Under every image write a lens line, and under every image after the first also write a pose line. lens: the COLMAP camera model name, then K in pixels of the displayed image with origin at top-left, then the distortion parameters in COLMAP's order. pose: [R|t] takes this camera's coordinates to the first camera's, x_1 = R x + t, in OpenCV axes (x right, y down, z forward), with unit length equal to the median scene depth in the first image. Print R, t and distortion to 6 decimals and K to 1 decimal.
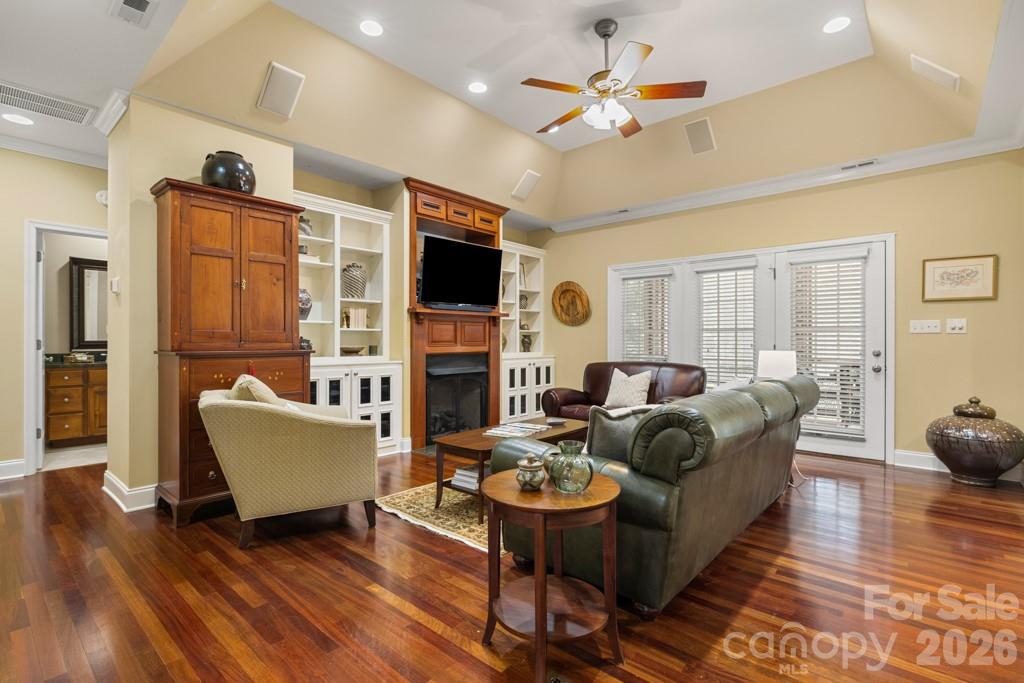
lens RADIAL K [[486.4, 0, 503.9], [0, 486.4, 337.1], [0, 0, 1]] dist [-0.002300, 0.001037]
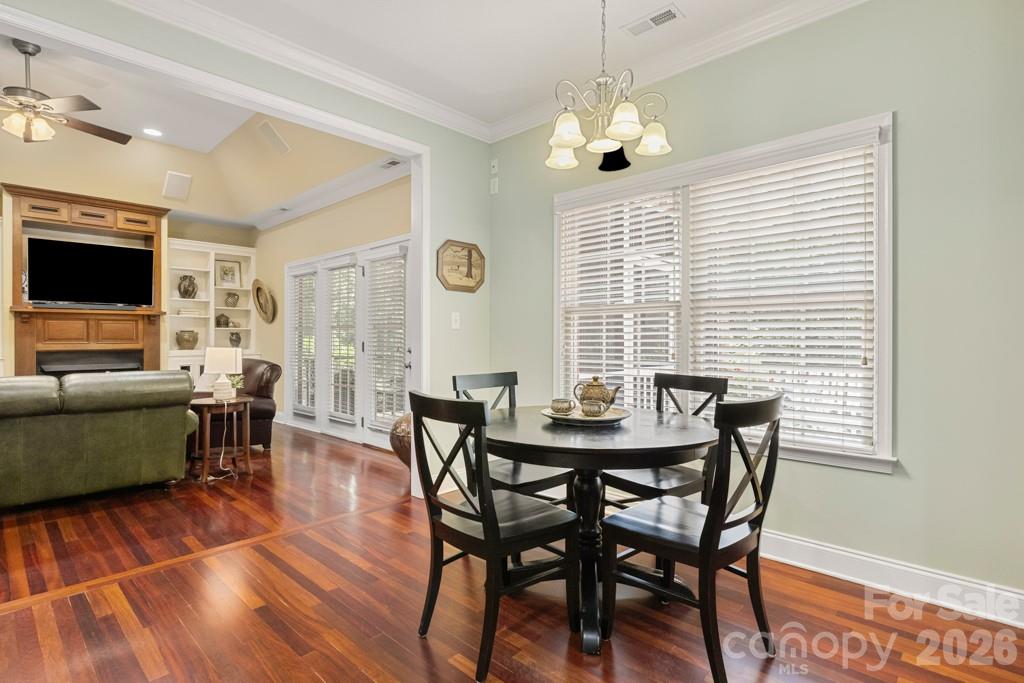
lens RADIAL K [[502.2, 0, 513.4], [0, 502.2, 338.1], [0, 0, 1]] dist [-0.008563, 0.001565]
pose [[0.999842, -0.004773, -0.017097, 0.772633], [0.004991, 0.999907, 0.012727, -0.001912], [0.017035, -0.012811, 0.999773, -0.047053]]
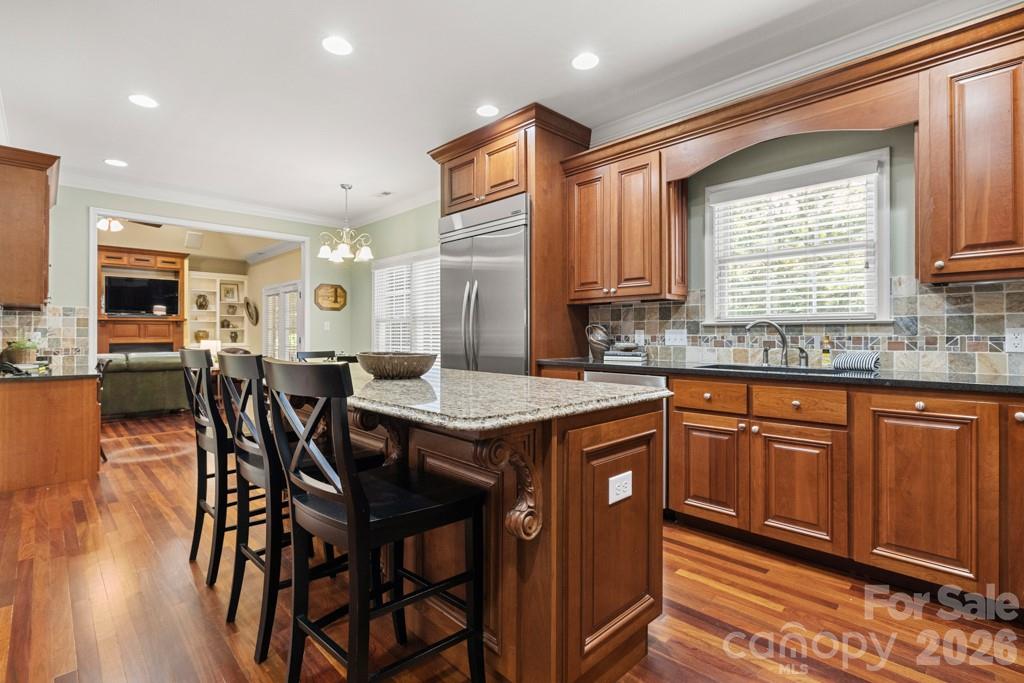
lens RADIAL K [[486.4, 0, 517.9], [0, 486.4, 333.1], [0, 0, 1]] dist [-0.002300, 0.001037]
pose [[0.998180, -0.006781, -0.059916, 1.233044], [0.007308, 0.999936, 0.008583, -0.005448], [0.059854, -0.009005, 0.998166, -0.572118]]
